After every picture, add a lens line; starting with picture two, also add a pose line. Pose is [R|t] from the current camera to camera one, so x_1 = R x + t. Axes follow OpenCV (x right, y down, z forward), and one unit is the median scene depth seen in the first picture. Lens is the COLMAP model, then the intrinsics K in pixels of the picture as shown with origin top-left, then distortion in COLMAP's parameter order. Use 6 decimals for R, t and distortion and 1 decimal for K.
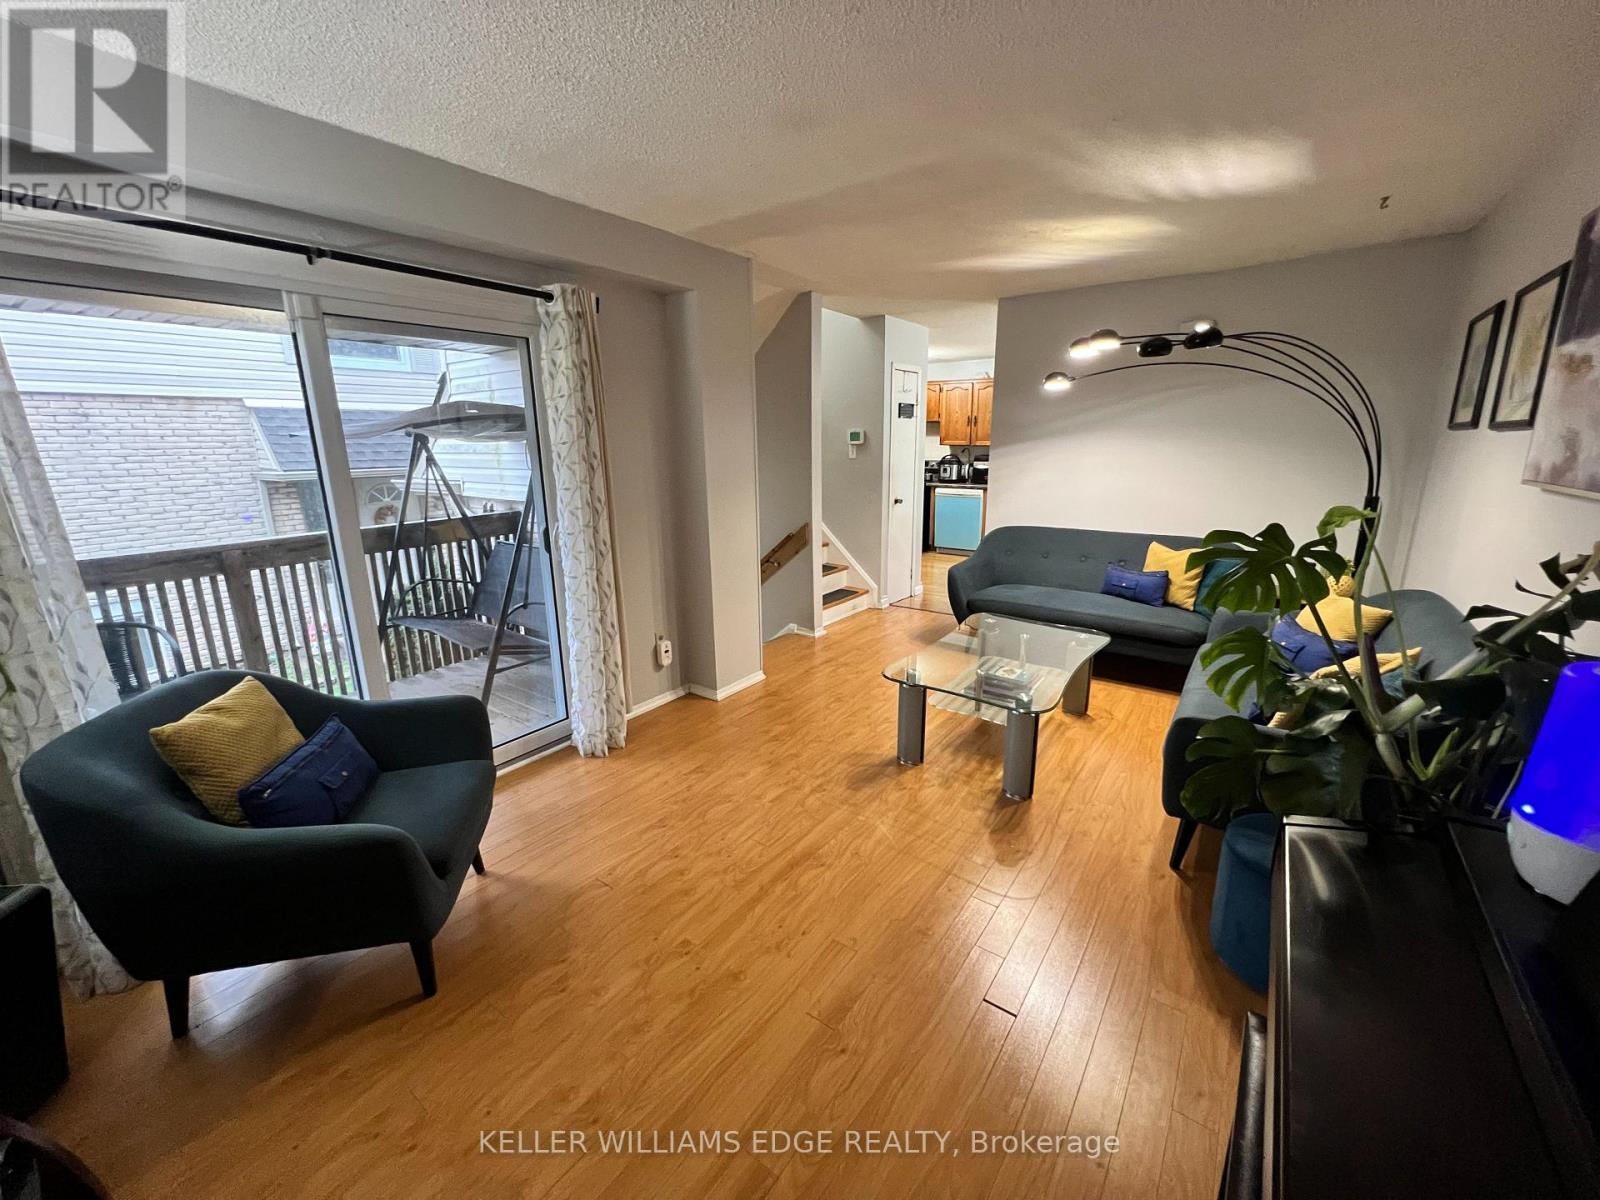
lens RADIAL K [[641.7, 0, 799.6], [0, 641.7, 594.5], [0, 0, 1]] dist [-0.003794, 0.000601]
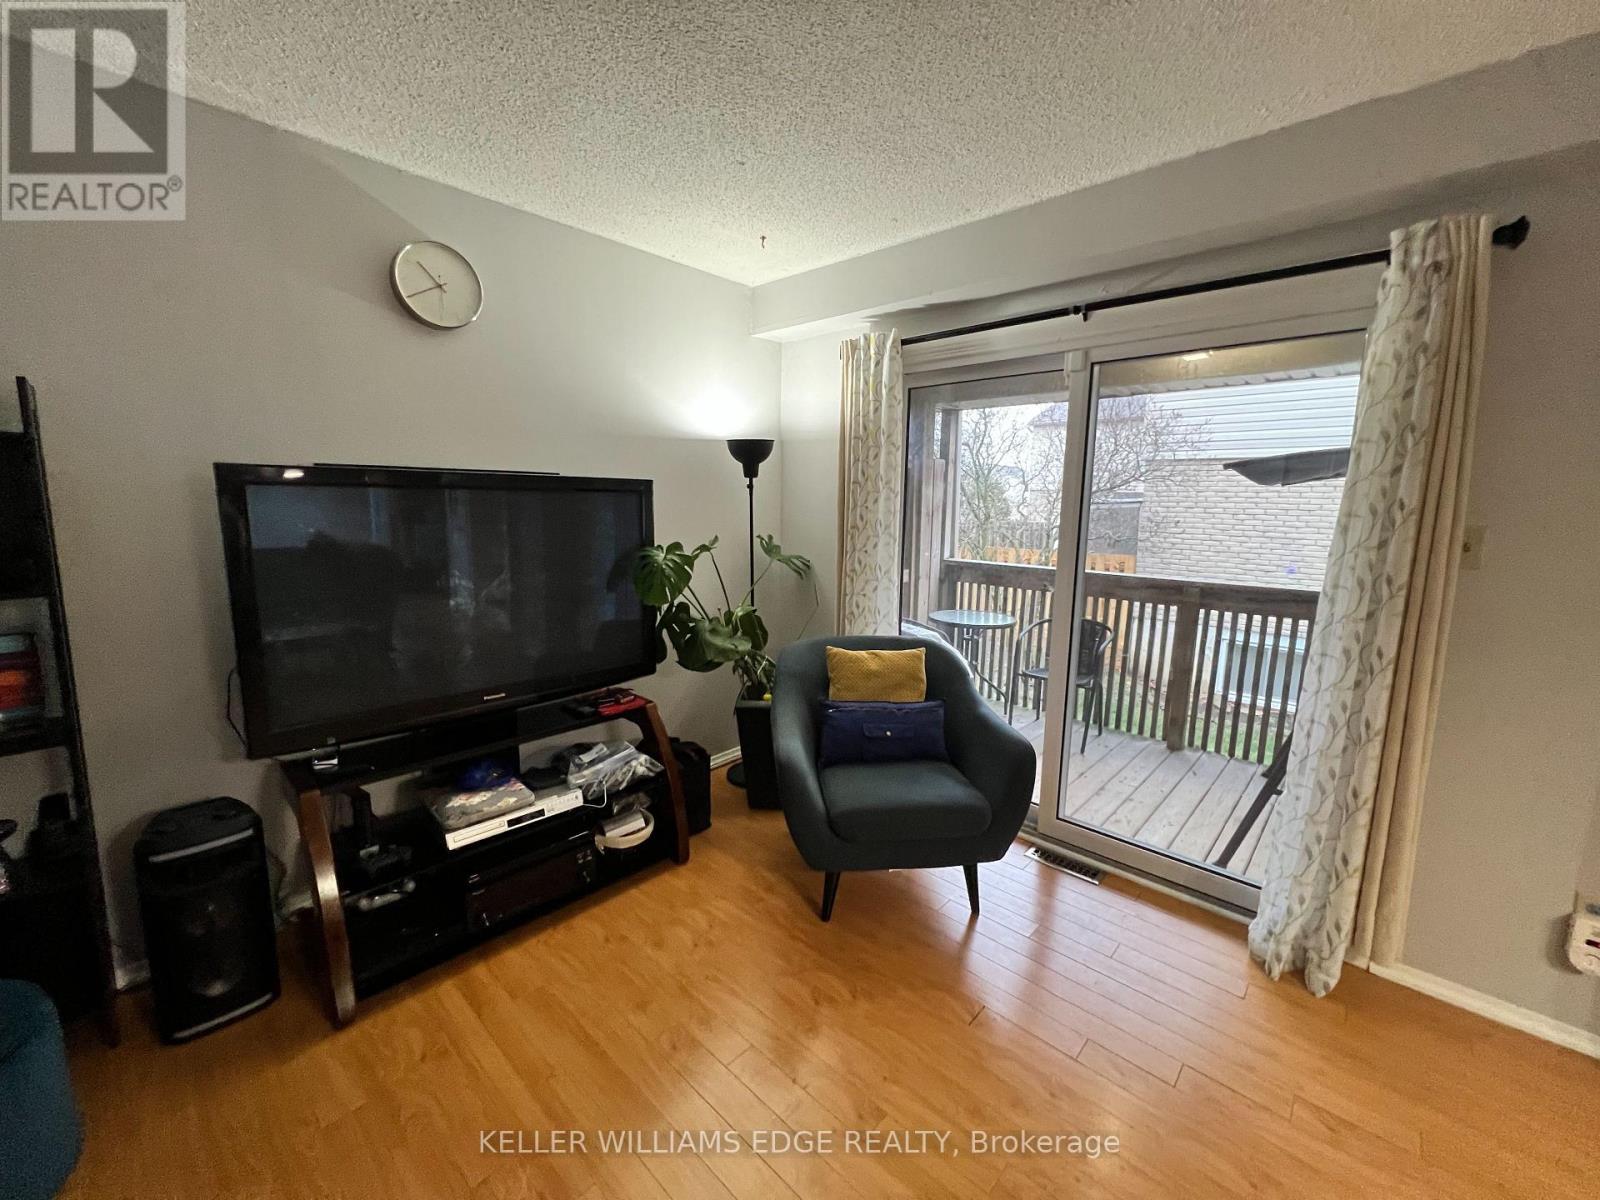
lens RADIAL K [[641.7, 0, 799.6], [0, 641.7, 594.5], [0, 0, 1]] dist [-0.003794, 0.000601]
pose [[-0.122402, 0.159276, -0.979617, 0.360774], [-0.248807, 0.950595, 0.185645, -0.123002], [0.960788, 0.266459, -0.076726, 0.596042]]
